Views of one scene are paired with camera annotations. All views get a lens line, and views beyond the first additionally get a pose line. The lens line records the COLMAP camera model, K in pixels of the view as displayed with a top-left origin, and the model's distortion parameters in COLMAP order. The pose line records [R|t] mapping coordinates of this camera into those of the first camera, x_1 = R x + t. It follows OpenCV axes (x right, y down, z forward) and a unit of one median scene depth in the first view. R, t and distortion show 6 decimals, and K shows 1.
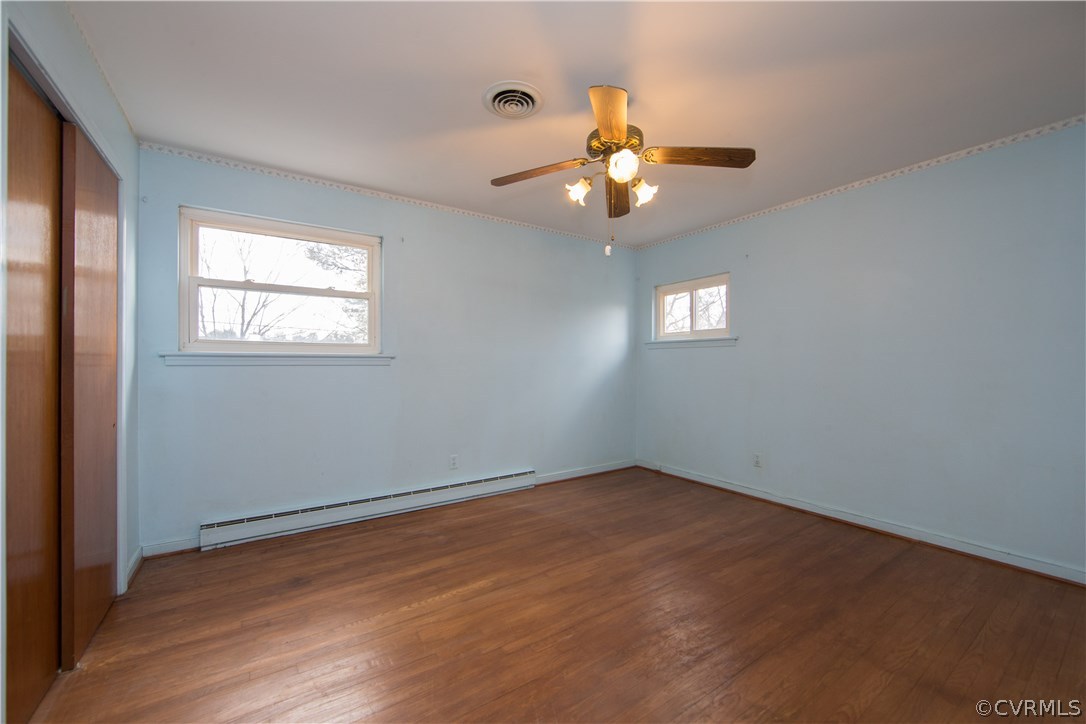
lens RADIAL K [[429.9, 0, 539.6], [0, 429.9, 363.0], [0, 0, 1]] dist [-0.011696, 0.002119]
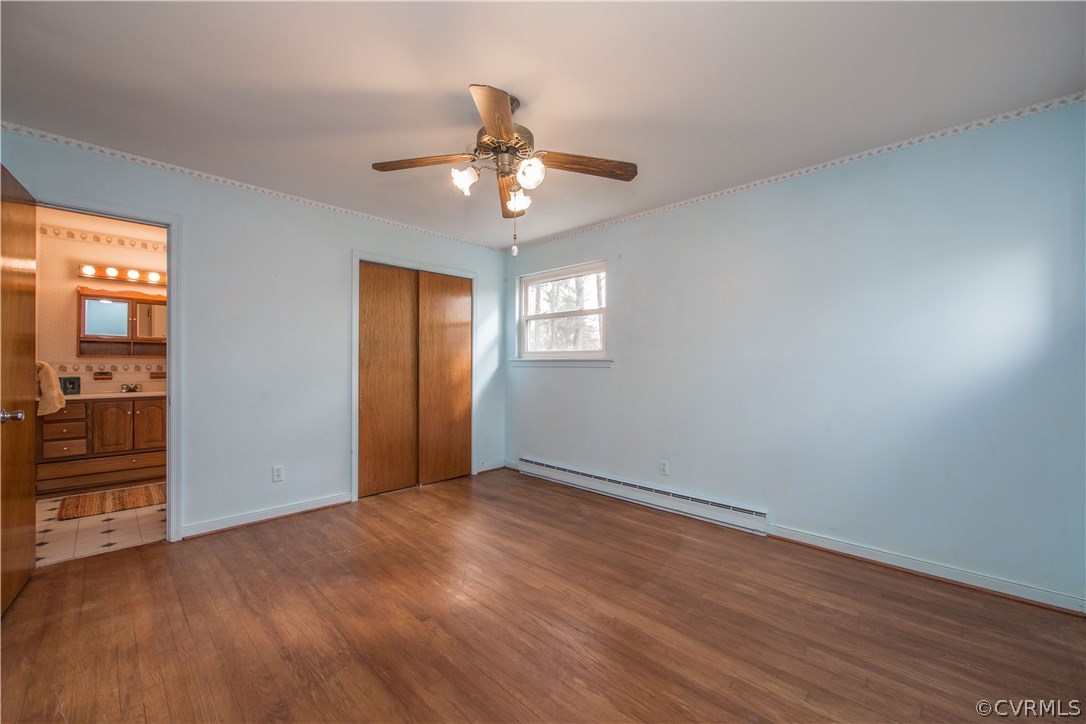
lens RADIAL K [[429.9, 0, 539.5], [0, 429.9, 362.6], [0, 0, 1]] dist [-0.011696, 0.002119]
pose [[0.198140, -0.004519, -0.980163, 0.799571], [-0.001911, 0.999986, -0.004996, -0.001974], [0.980172, 0.002863, 0.198128, 0.613052]]
